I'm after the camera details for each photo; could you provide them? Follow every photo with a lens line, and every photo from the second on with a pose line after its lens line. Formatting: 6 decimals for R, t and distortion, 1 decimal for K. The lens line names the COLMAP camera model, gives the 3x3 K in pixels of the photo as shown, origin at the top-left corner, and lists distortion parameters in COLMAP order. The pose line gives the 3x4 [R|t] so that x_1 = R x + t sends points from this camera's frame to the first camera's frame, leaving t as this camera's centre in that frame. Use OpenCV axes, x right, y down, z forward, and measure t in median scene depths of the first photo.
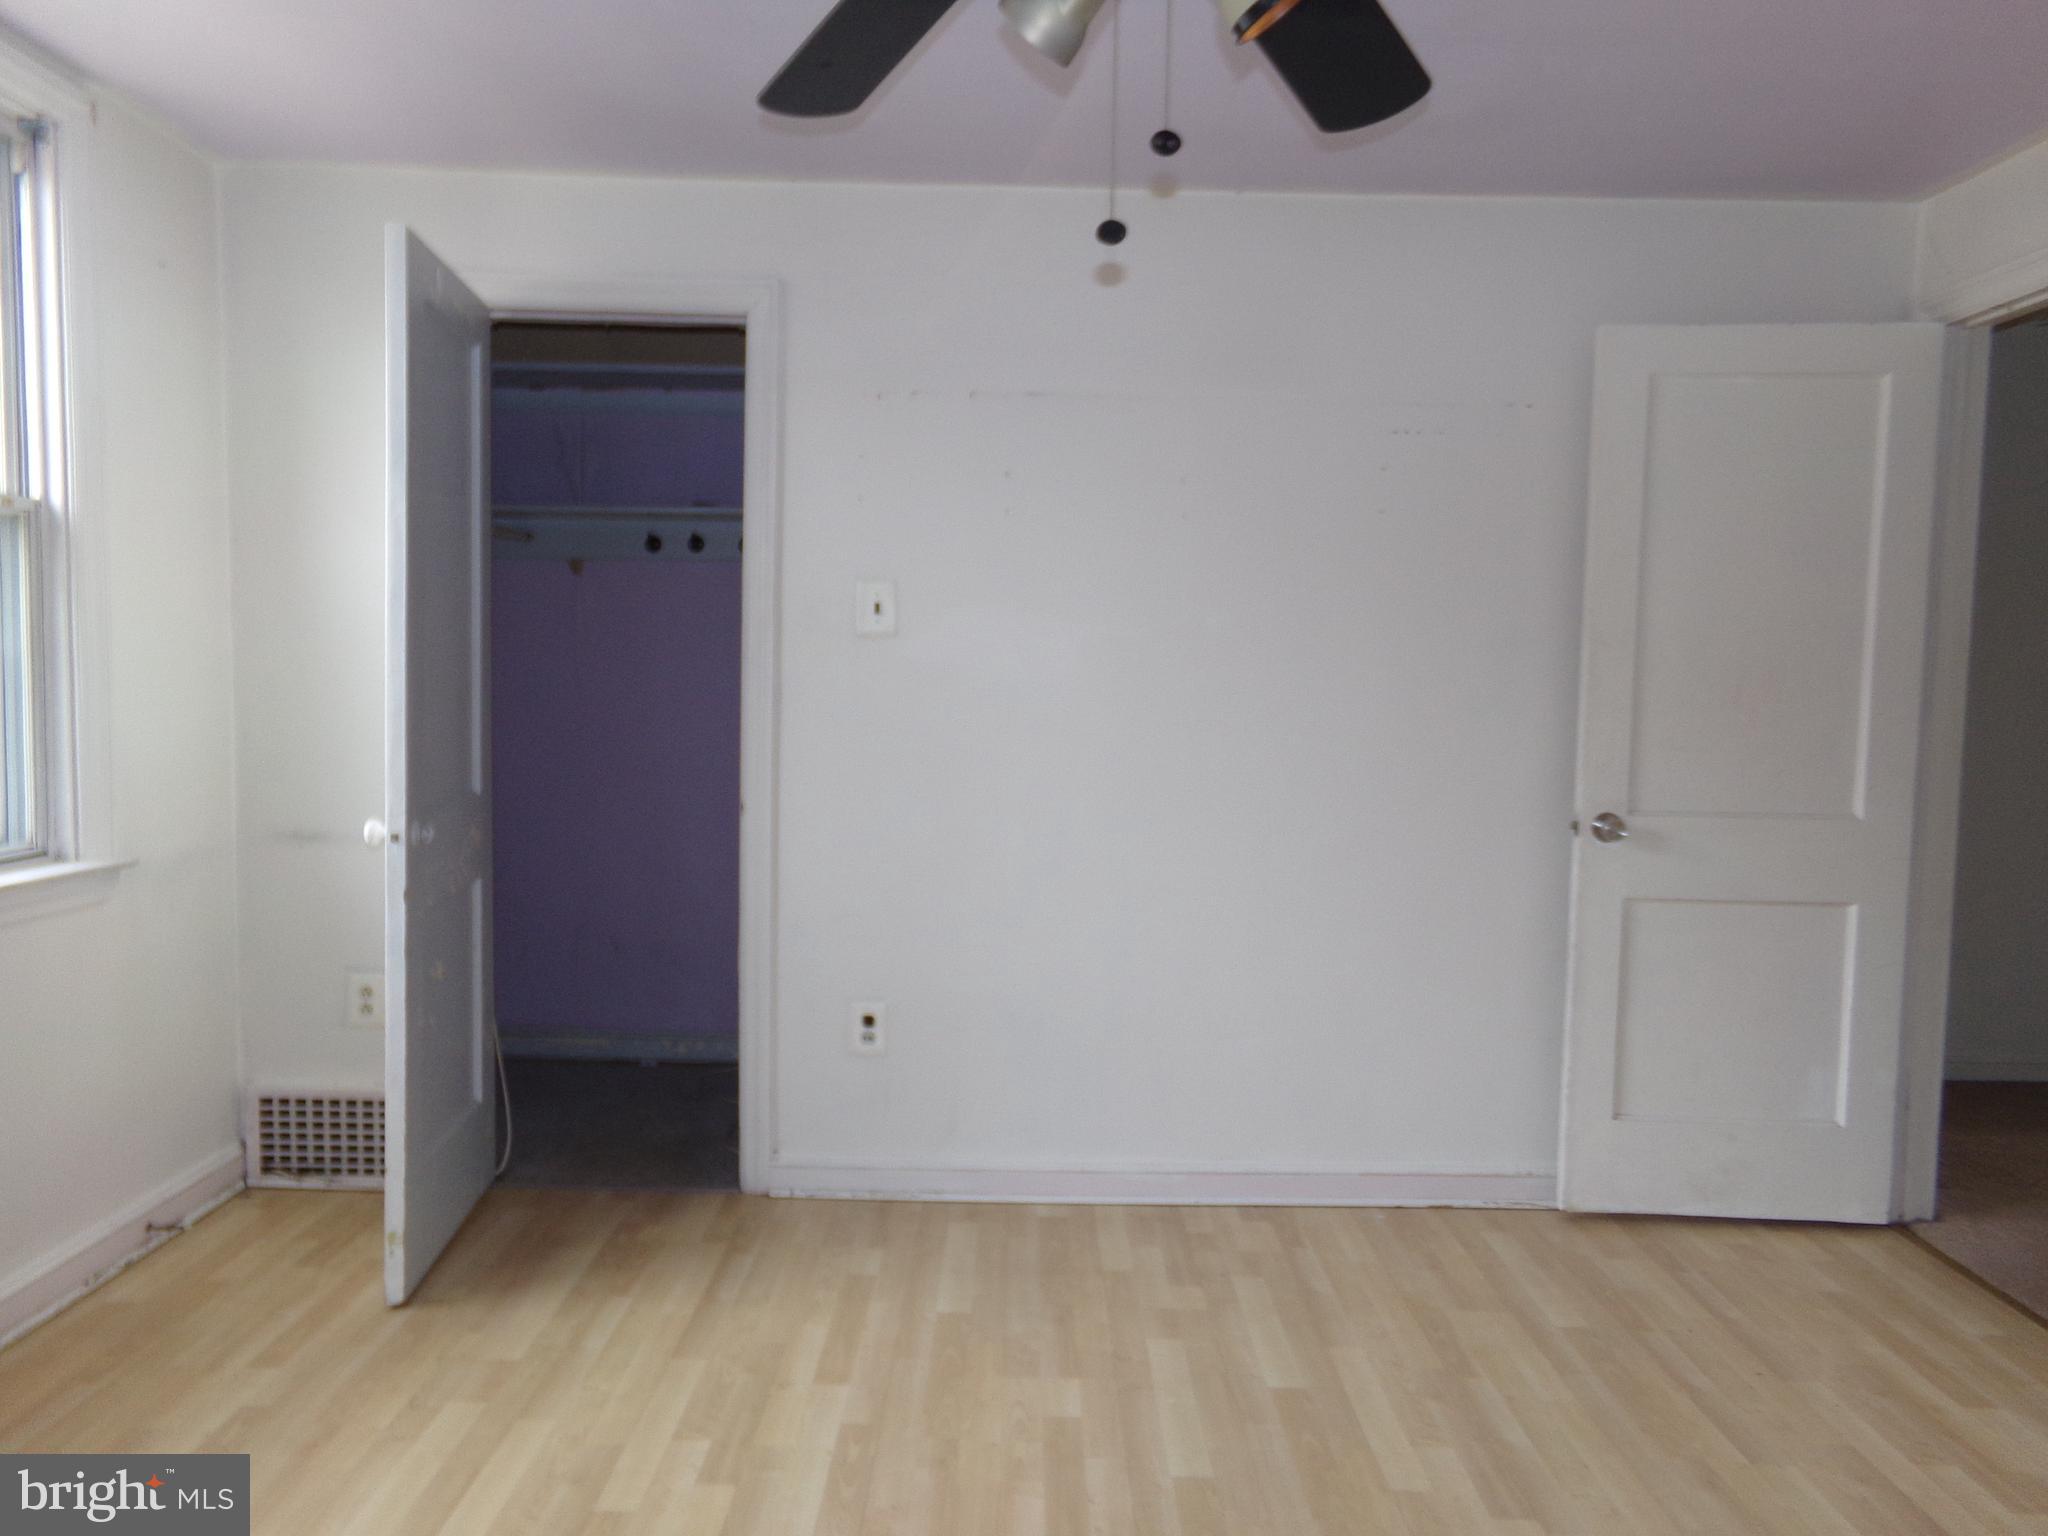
lens RADIAL K [[1411.9, 0, 1008.7], [0, 1411.9, 762.5], [0, 0, 1]] dist [-0.006421, 0.040335]
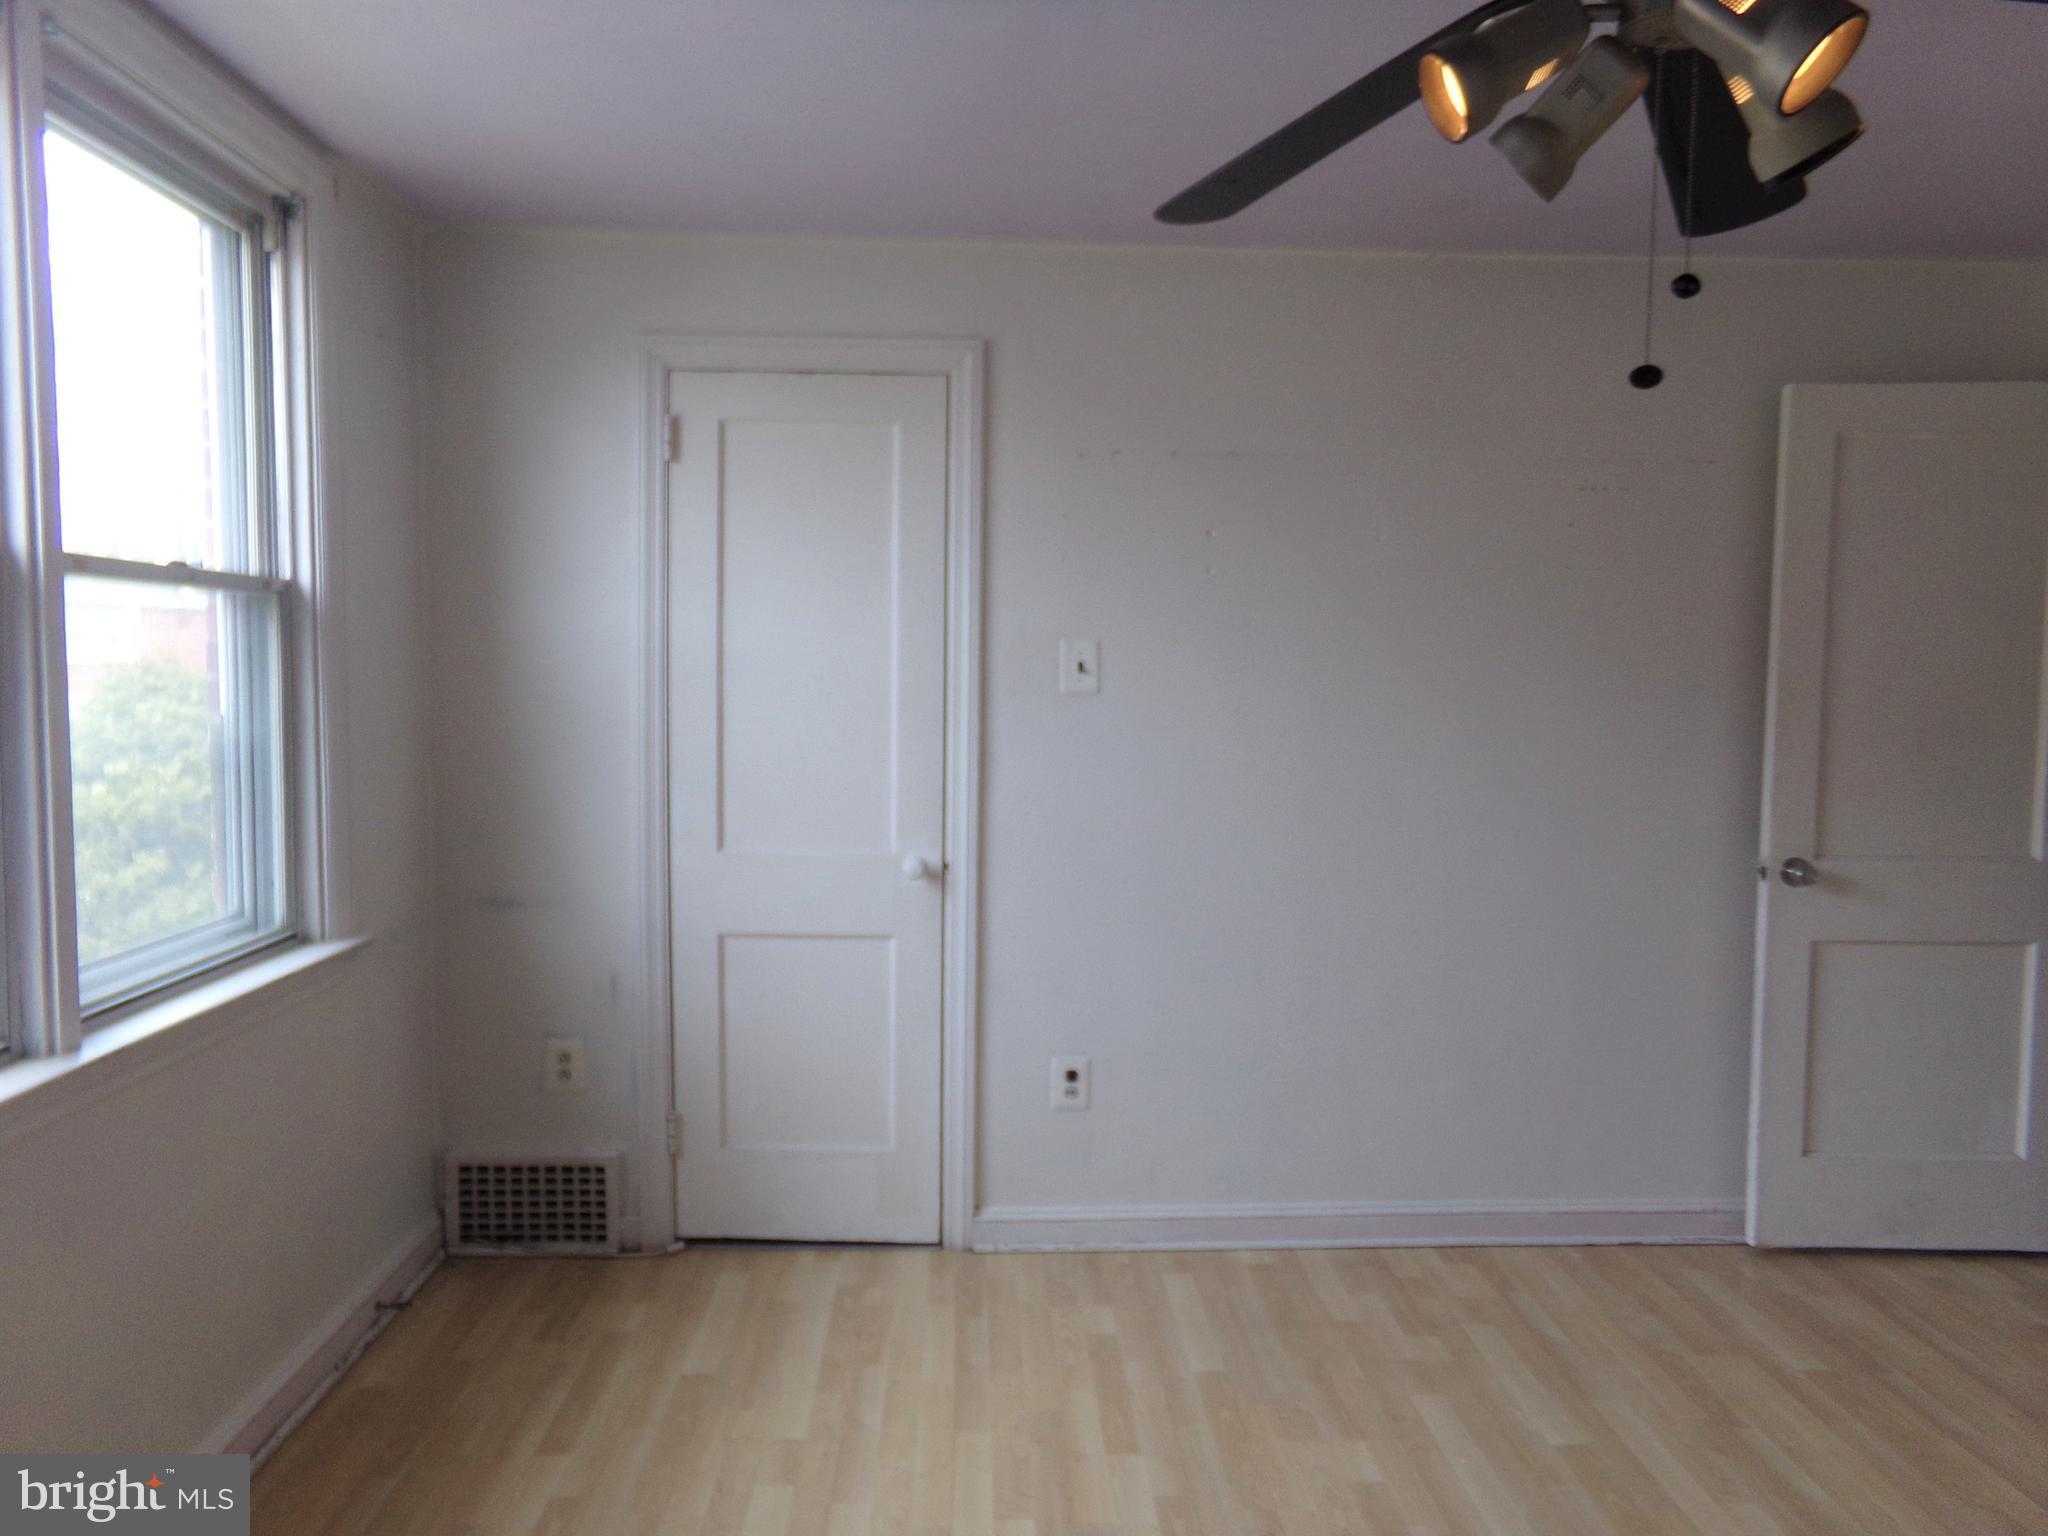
lens RADIAL K [[1412.4, 0, 1018.9], [0, 1412.4, 766.5], [0, 0, 1]] dist [-0.024448, 0.067920]
pose [[0.998963, -0.014095, 0.043294, -0.185865], [0.013827, 0.999883, 0.006497, -0.046284], [-0.043381, -0.005892, 0.999041, -0.000748]]
